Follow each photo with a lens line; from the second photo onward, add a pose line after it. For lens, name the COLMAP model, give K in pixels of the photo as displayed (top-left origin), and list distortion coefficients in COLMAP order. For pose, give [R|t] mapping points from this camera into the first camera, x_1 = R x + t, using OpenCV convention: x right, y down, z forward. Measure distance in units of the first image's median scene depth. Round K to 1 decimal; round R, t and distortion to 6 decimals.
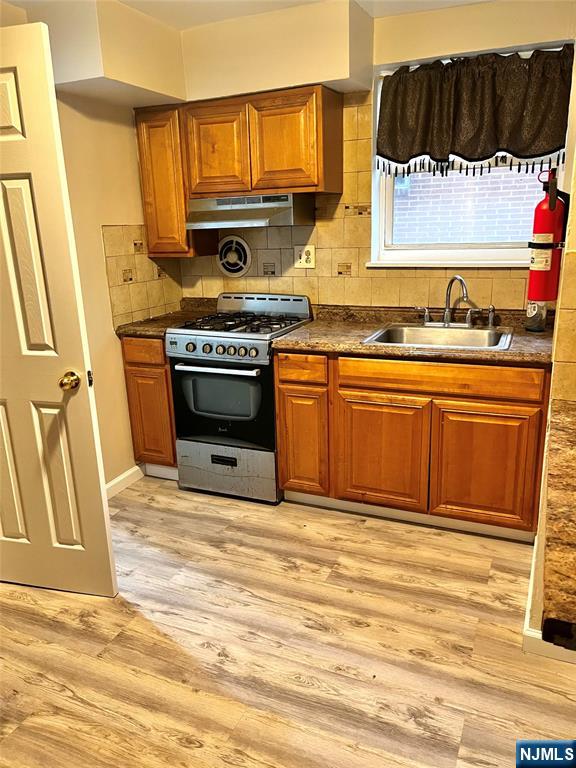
lens RADIAL K [[581.4, 0, 288.4], [0, 581.4, 403.2], [0, 0, 1]] dist [0.064637, -0.085853]
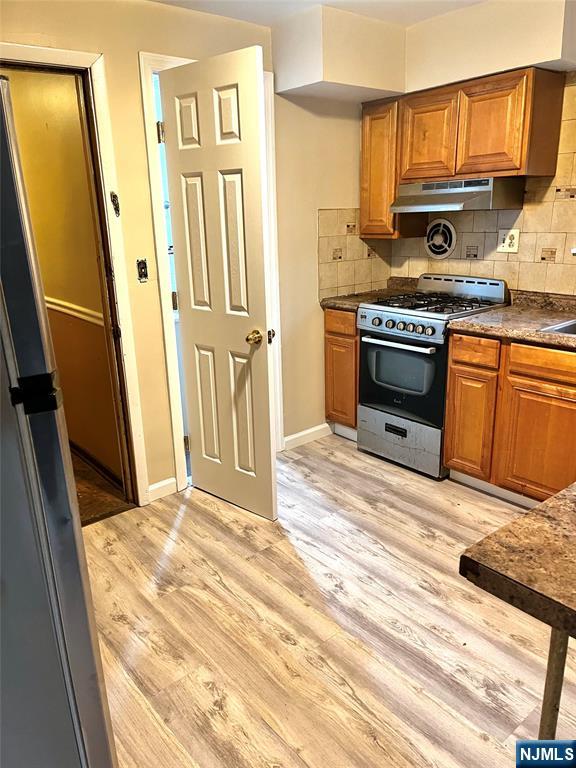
lens RADIAL K [[581.4, 0, 288.4], [0, 581.4, 403.2], [0, 0, 1]] dist [0.064637, -0.085853]
pose [[0.893416, 0.146521, -0.424663, 0.180591], [-0.133754, 0.989202, 0.059909, 0.012832], [0.428855, 0.003276, 0.903367, -0.063951]]
